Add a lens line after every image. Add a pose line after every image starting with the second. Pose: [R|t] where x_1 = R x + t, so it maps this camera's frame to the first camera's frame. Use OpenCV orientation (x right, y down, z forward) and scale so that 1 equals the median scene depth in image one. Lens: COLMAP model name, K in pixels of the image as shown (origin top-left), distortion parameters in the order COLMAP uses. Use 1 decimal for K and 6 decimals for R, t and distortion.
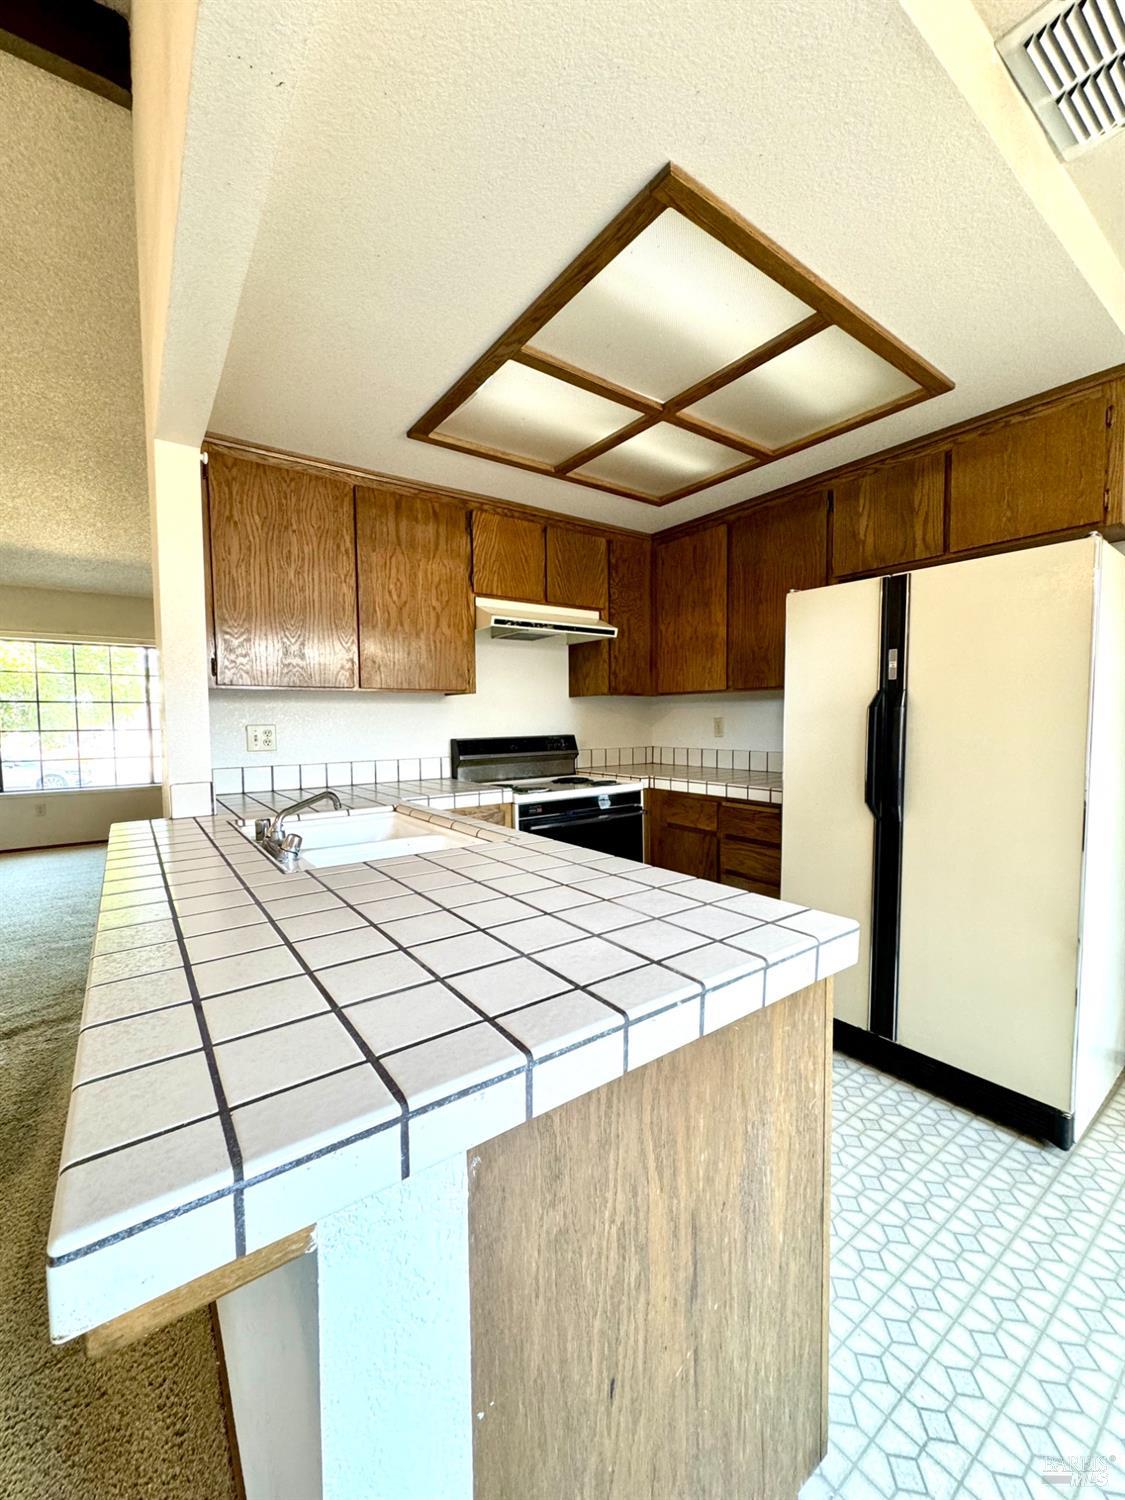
lens RADIAL K [[600.2, 0, 562.5], [0, 600.2, 750.0], [0, 0, 1]] dist [-0.001672, -0.000200]
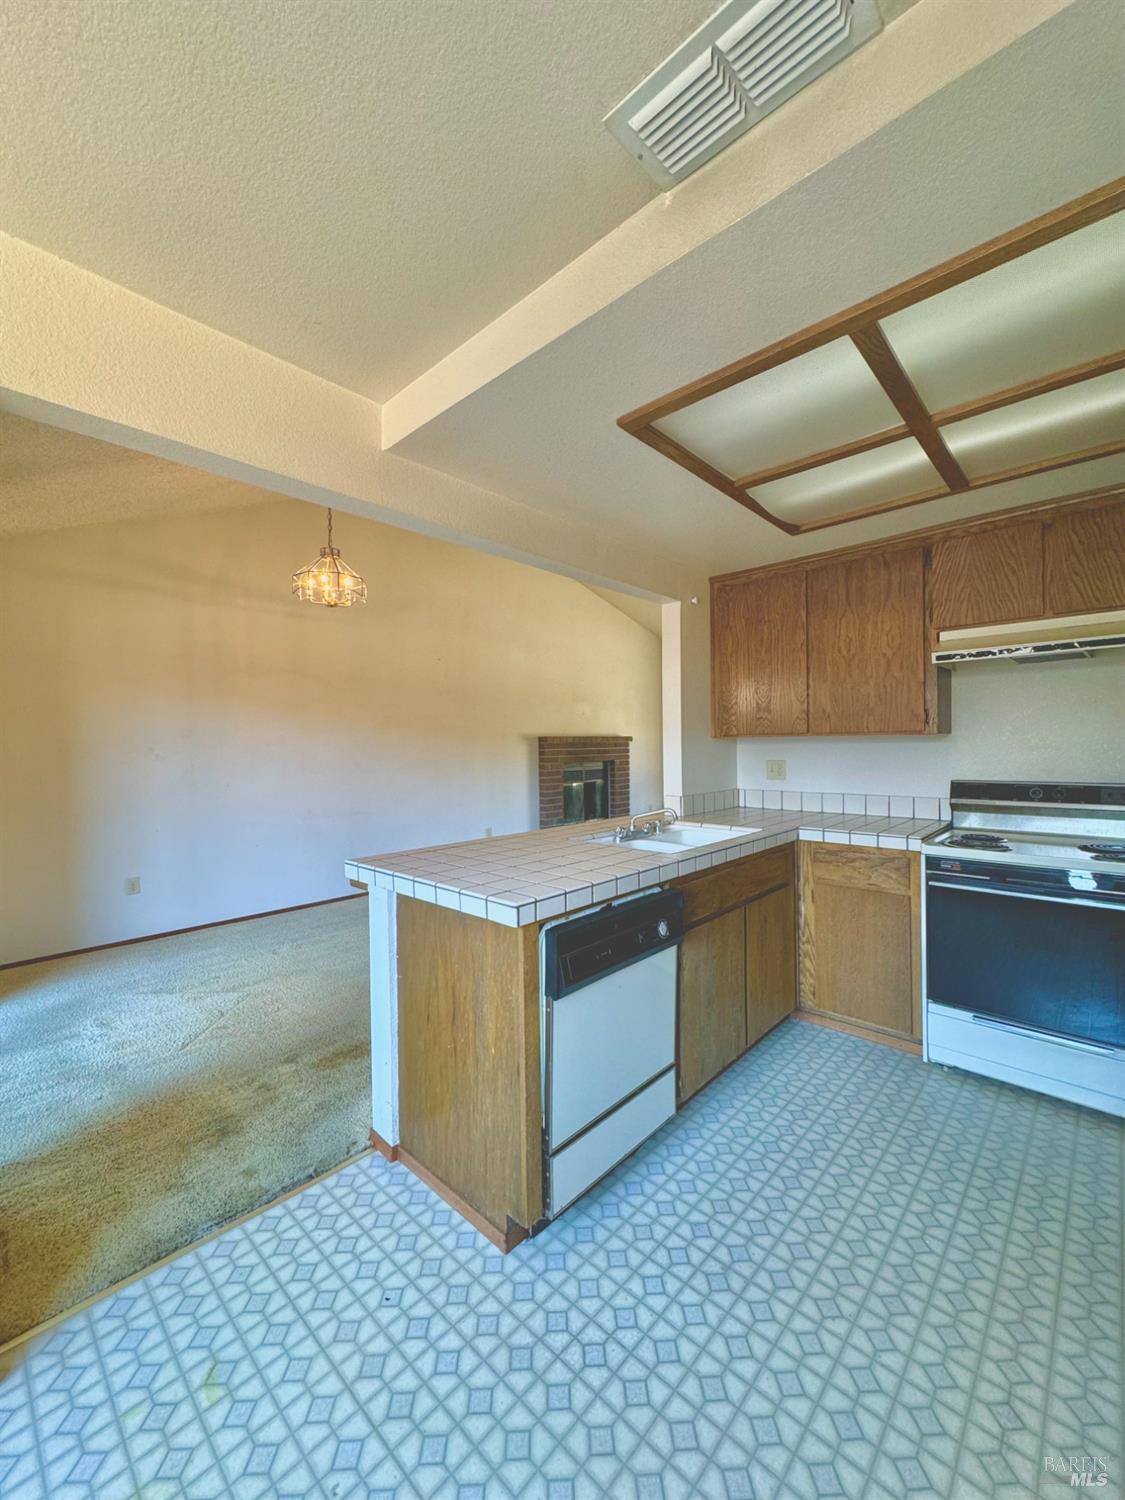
lens RADIAL K [[600.2, 0, 562.5], [0, 600.2, 750.0], [0, 0, 1]] dist [-0.001672, -0.000200]
pose [[0.187649, 0.016278, -0.982101, 0.746671], [-0.040645, 0.999135, 0.008794, -0.058779], [0.981395, 0.038267, 0.188148, 0.267204]]
